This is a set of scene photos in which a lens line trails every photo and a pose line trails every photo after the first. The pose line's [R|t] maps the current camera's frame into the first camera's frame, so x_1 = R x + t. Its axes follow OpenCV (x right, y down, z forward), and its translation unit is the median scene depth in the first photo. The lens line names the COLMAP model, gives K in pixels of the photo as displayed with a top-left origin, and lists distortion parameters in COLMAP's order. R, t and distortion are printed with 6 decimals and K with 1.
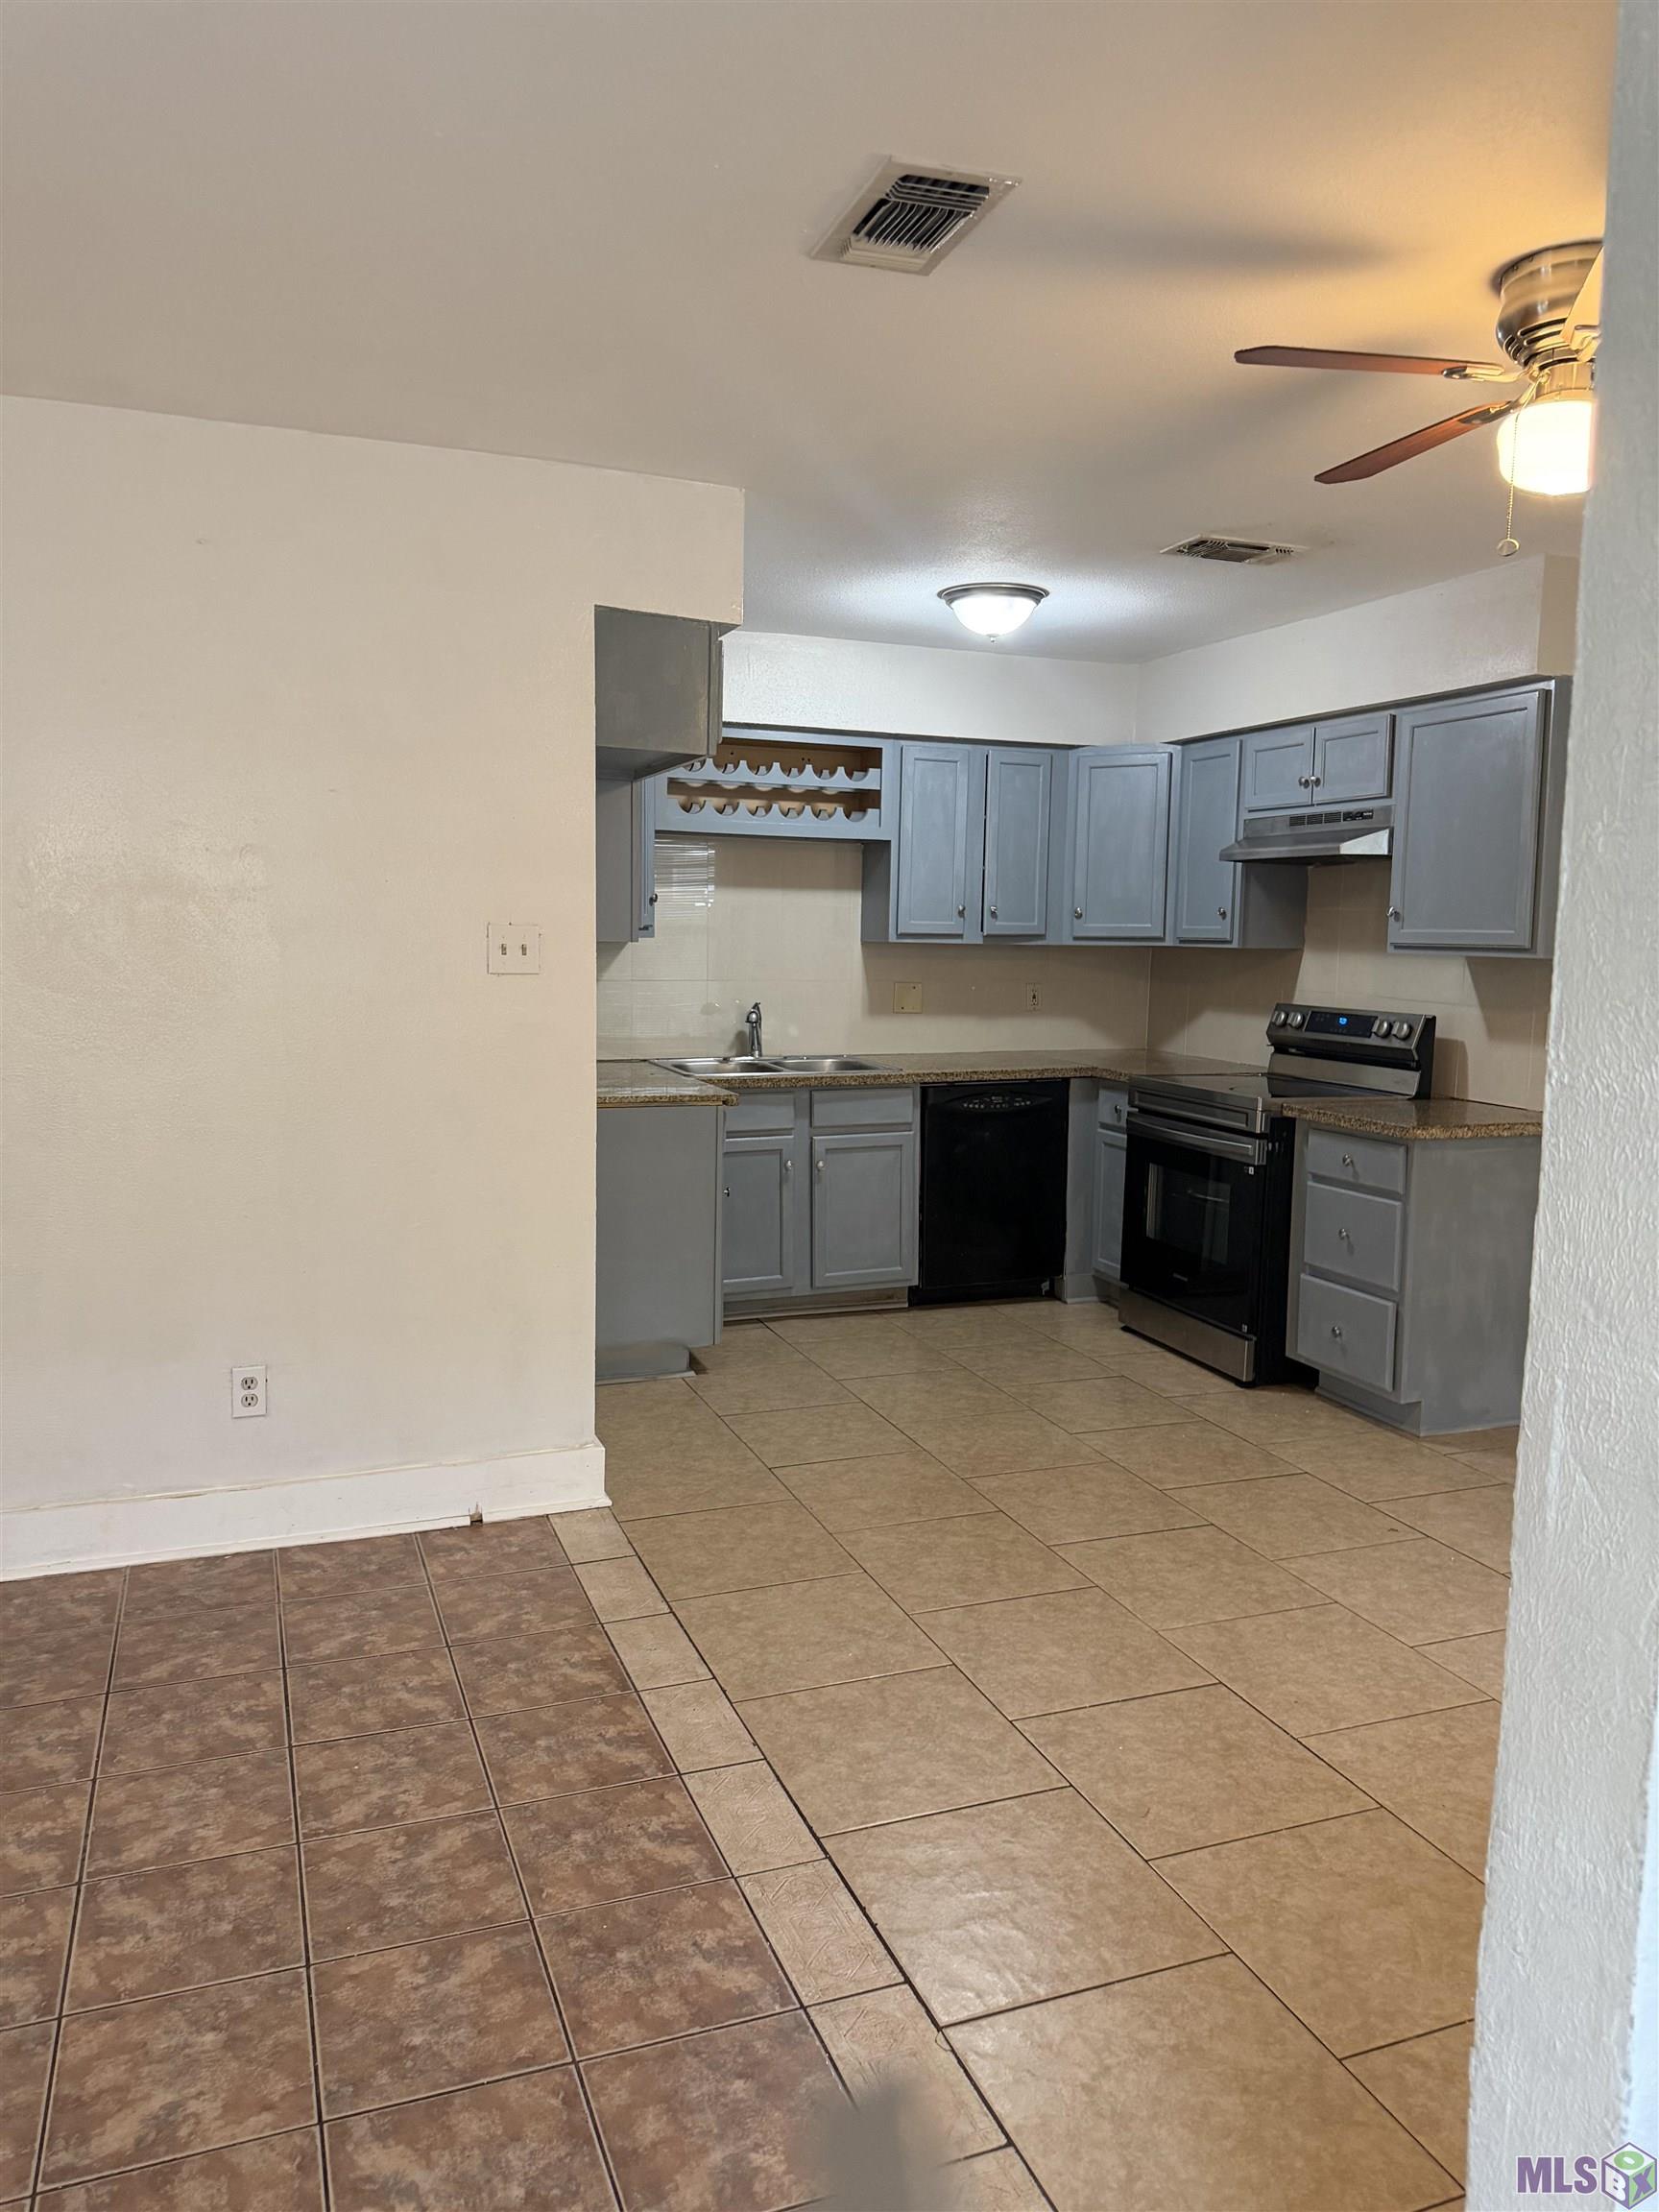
lens RADIAL K [[1583.1, 0, 820.0], [0, 1583.1, 1094.8], [0, 0, 1]] dist [0.093991, -0.086882]
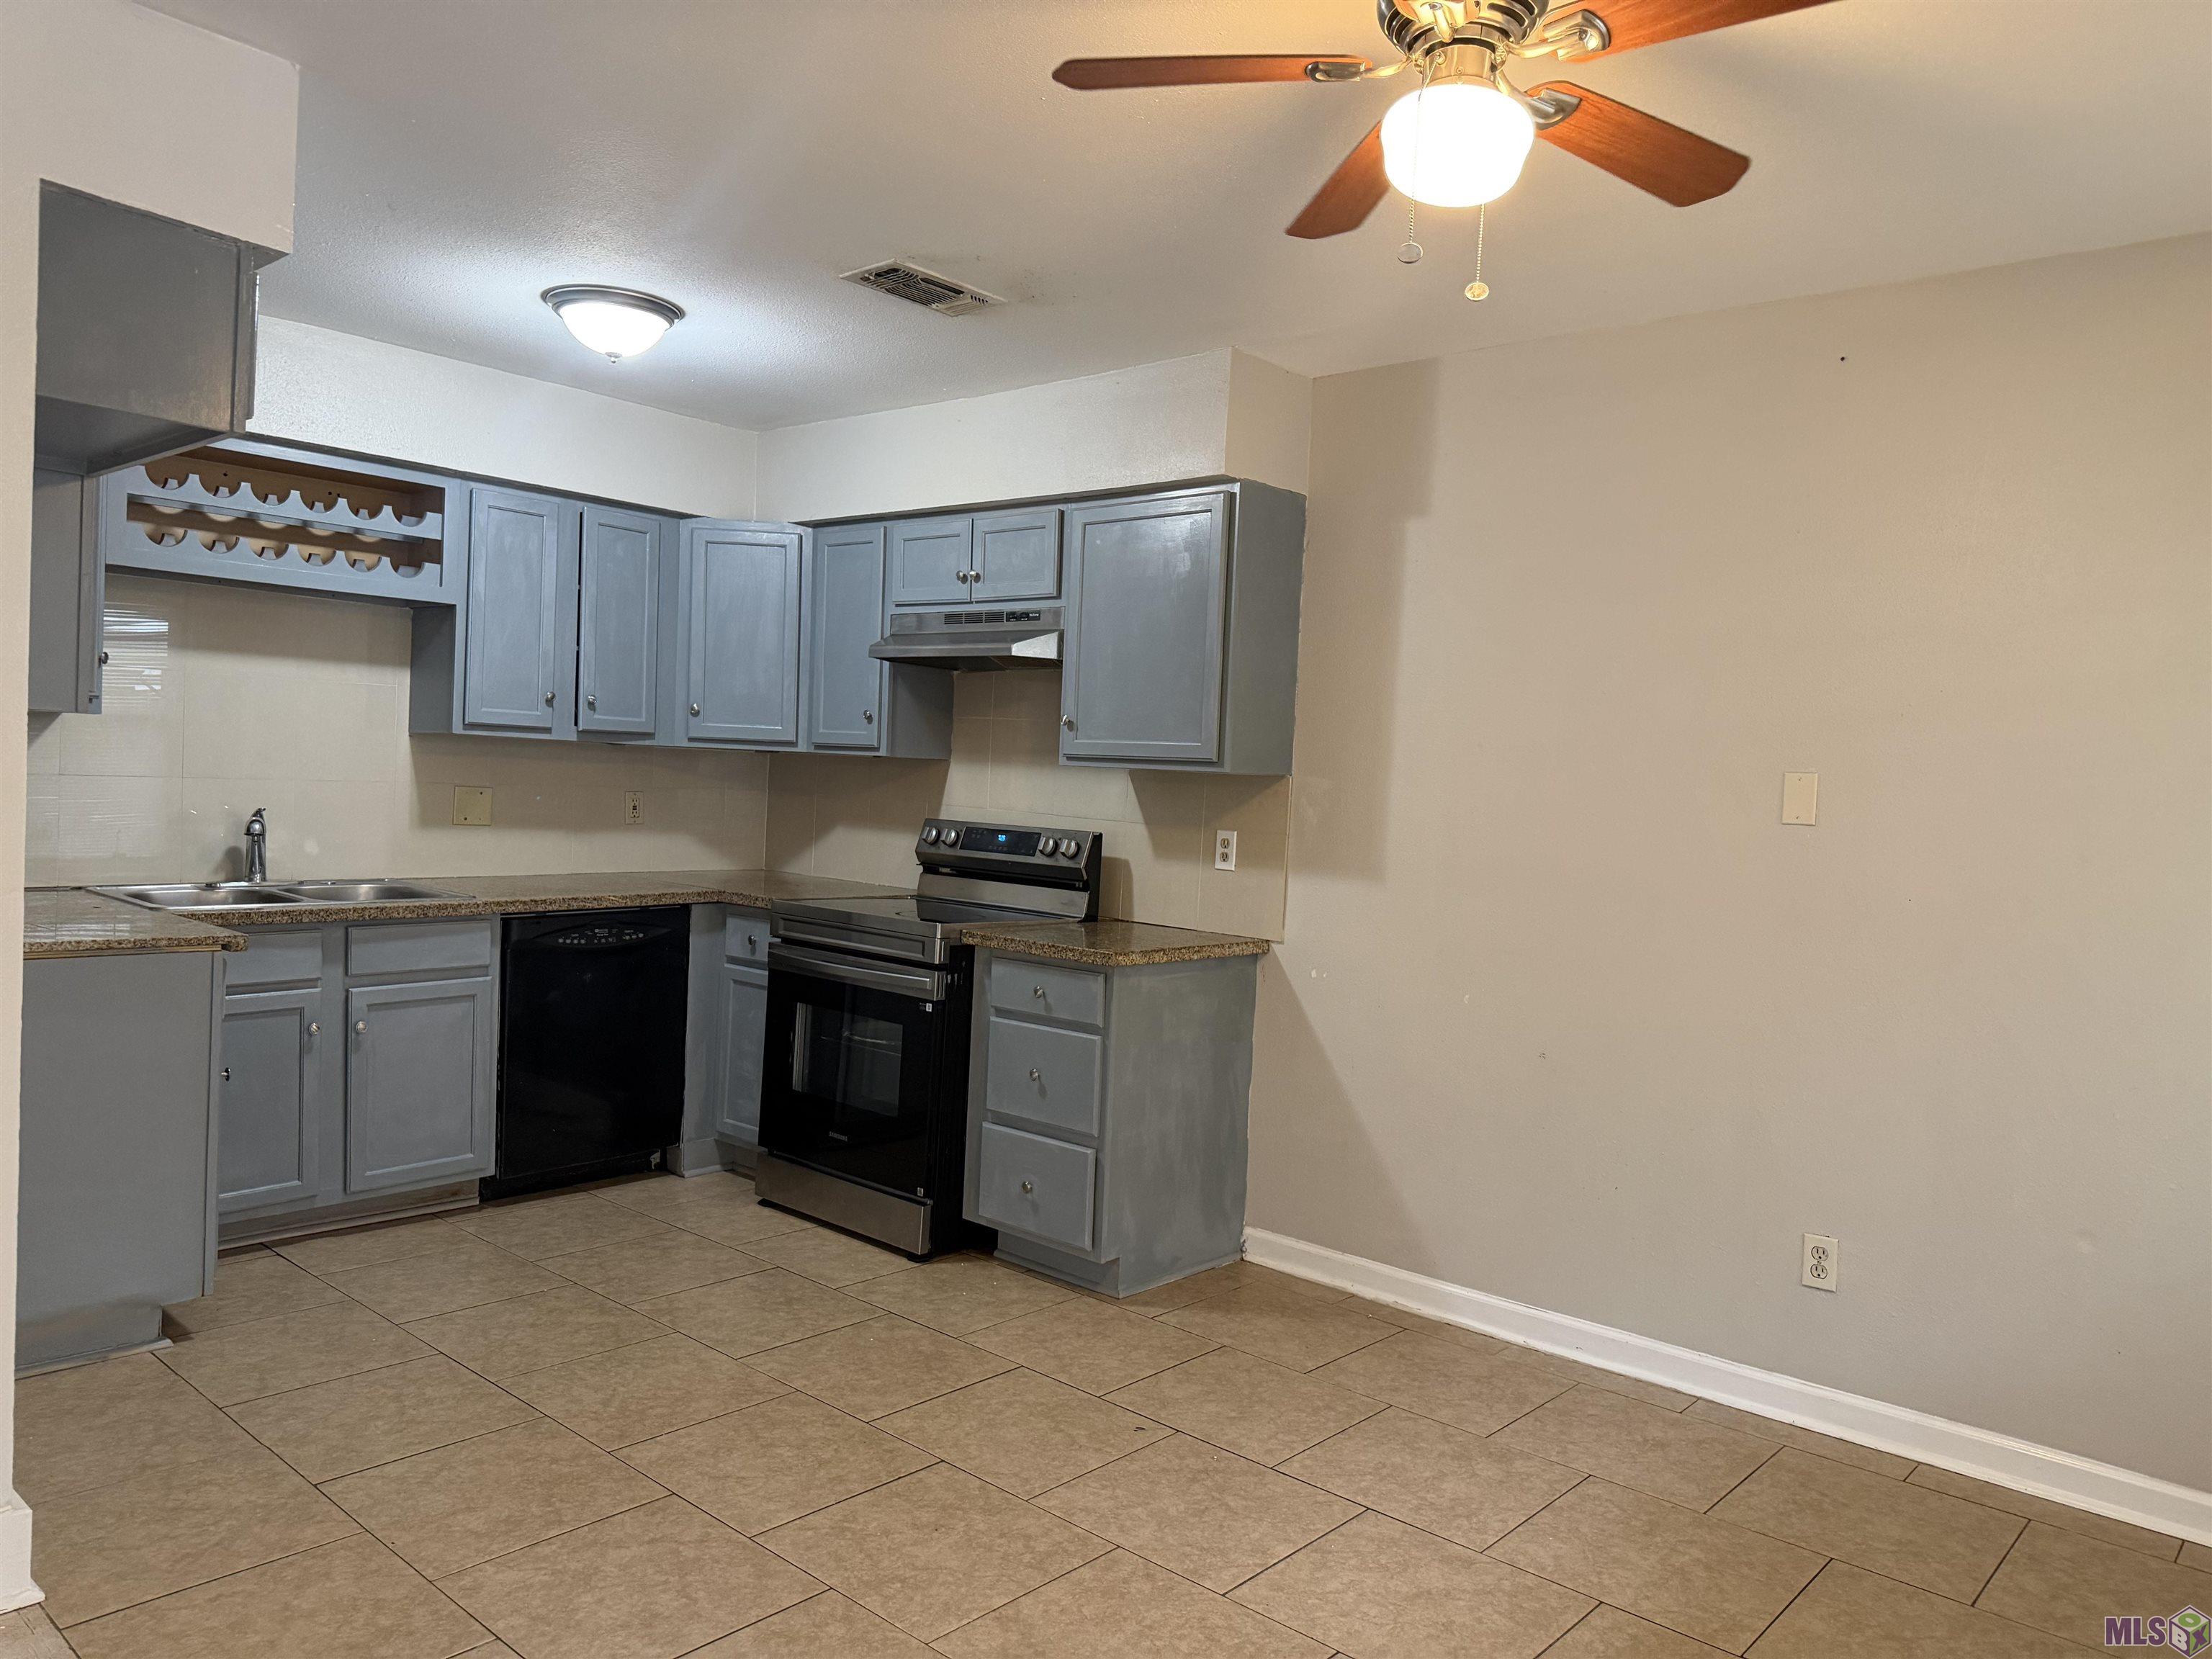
lens RADIAL K [[1583.1, 0, 1095.4], [0, 1583.1, 836.8], [0, 0, 1]] dist [0.093991, -0.086882]
pose [[0.890254, 0.006226, 0.455422, -0.042737], [0.016804, 0.998777, -0.046503, -0.004081], [-0.455155, 0.049052, 0.889060, 0.180894]]
